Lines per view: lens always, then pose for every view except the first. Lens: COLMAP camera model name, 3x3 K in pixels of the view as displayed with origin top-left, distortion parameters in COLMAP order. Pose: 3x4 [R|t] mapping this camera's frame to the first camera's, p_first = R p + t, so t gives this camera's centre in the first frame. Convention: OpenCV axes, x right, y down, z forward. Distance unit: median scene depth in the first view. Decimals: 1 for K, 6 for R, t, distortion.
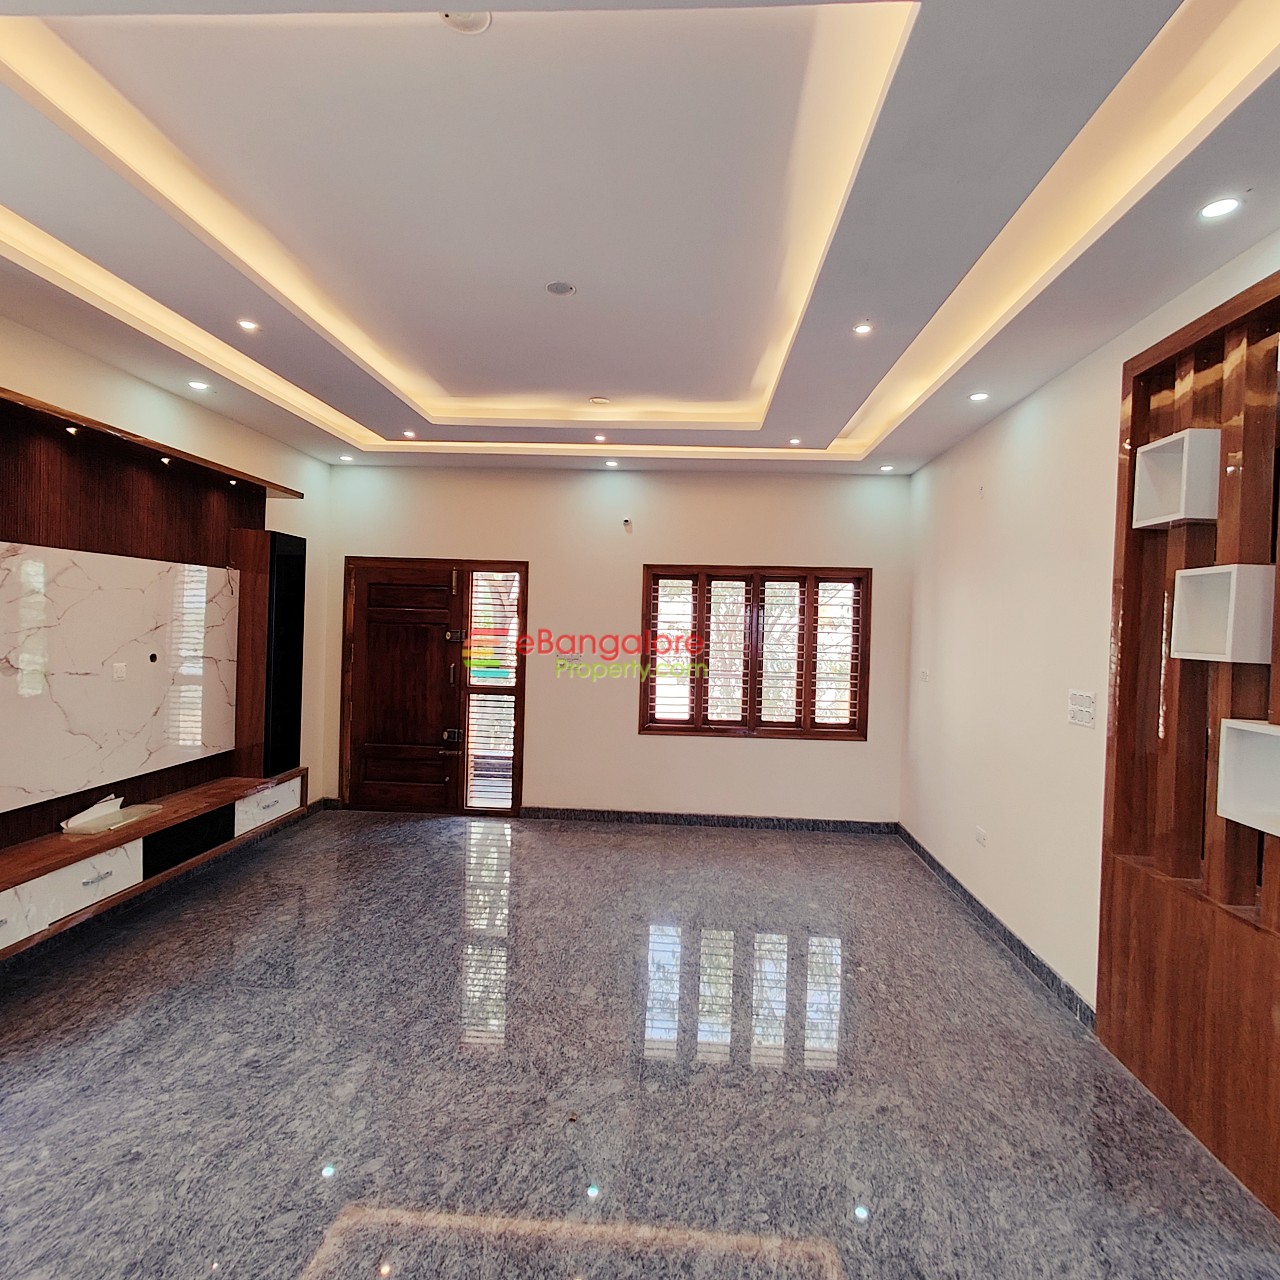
lens RADIAL K [[749.1, 0, 634.3], [0, 749.1, 635.3], [0, 0, 1]] dist [-0.002572, 0.006000]
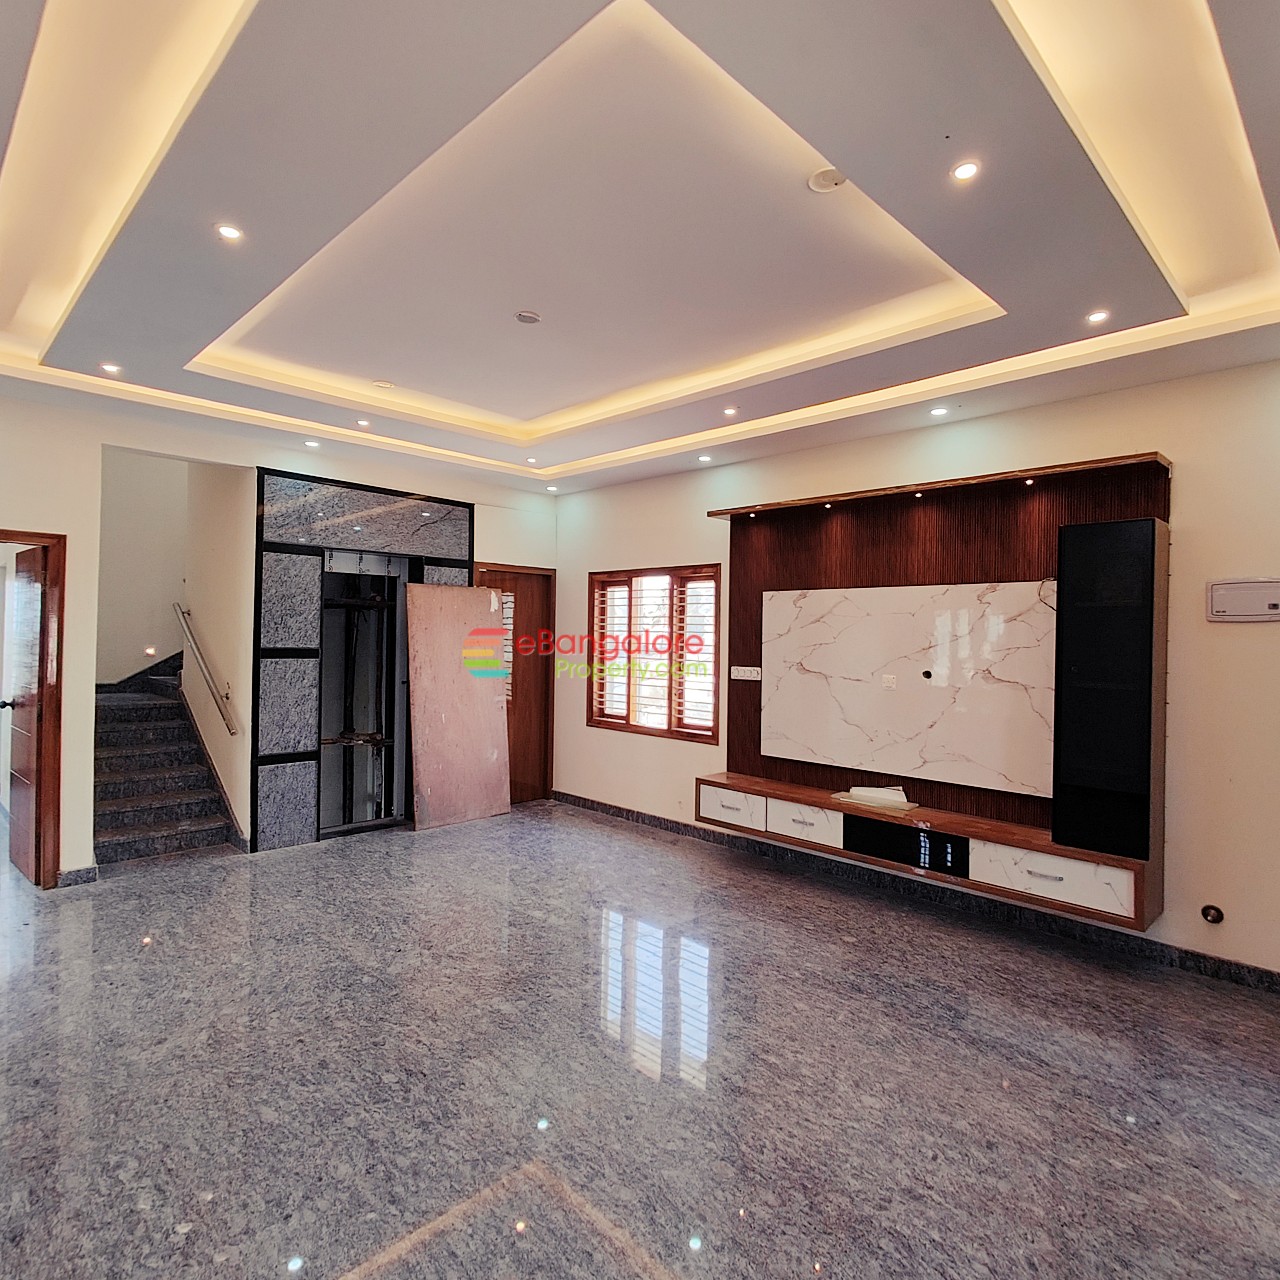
lens RADIAL K [[754.8, 0, 652.5], [0, 754.8, 636.3], [0, 0, 1]] dist [0.003636, 0.003901]
pose [[-0.651872, -0.039517, -0.757299, 0.492276], [-0.044869, 0.998902, -0.013501, 0.008174], [0.757000, 0.025178, -0.652929, 1.529564]]
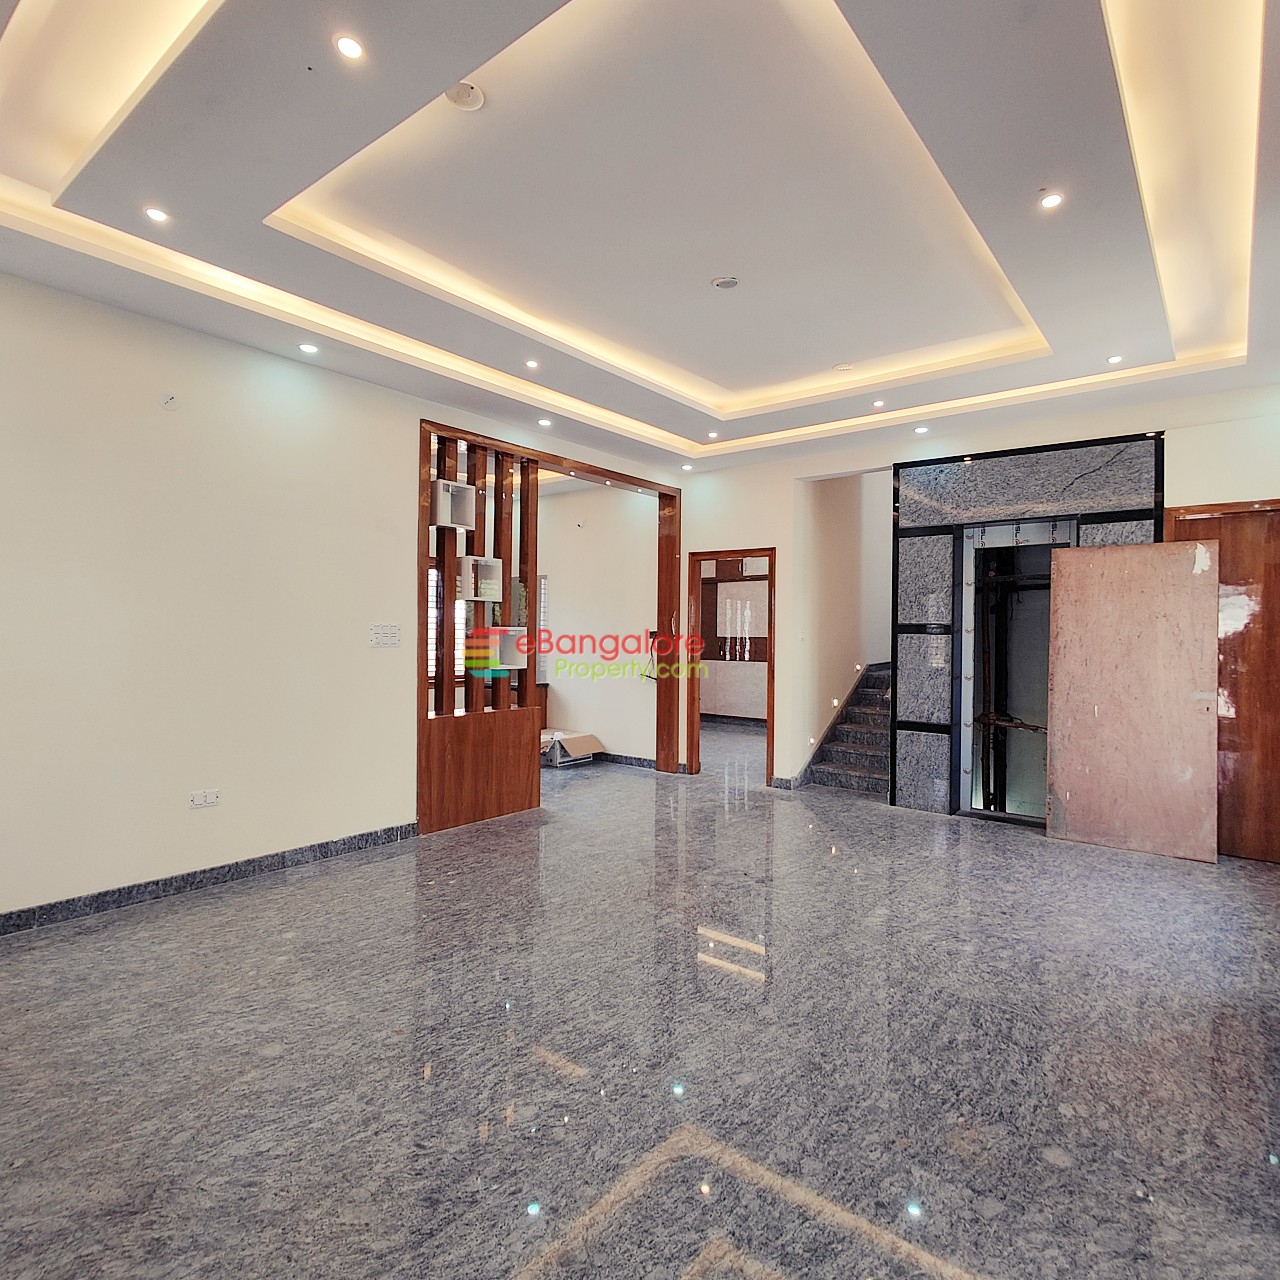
lens RADIAL K [[749.1, 0, 634.3], [0, 749.1, 635.3], [0, 0, 1]] dist [-0.002572, 0.006000]
pose [[-0.819059, -0.040251, 0.572296, -0.539268], [-0.027114, 0.999137, 0.031467, 0.032564], [-0.573068, 0.010257, -0.819443, 1.652514]]
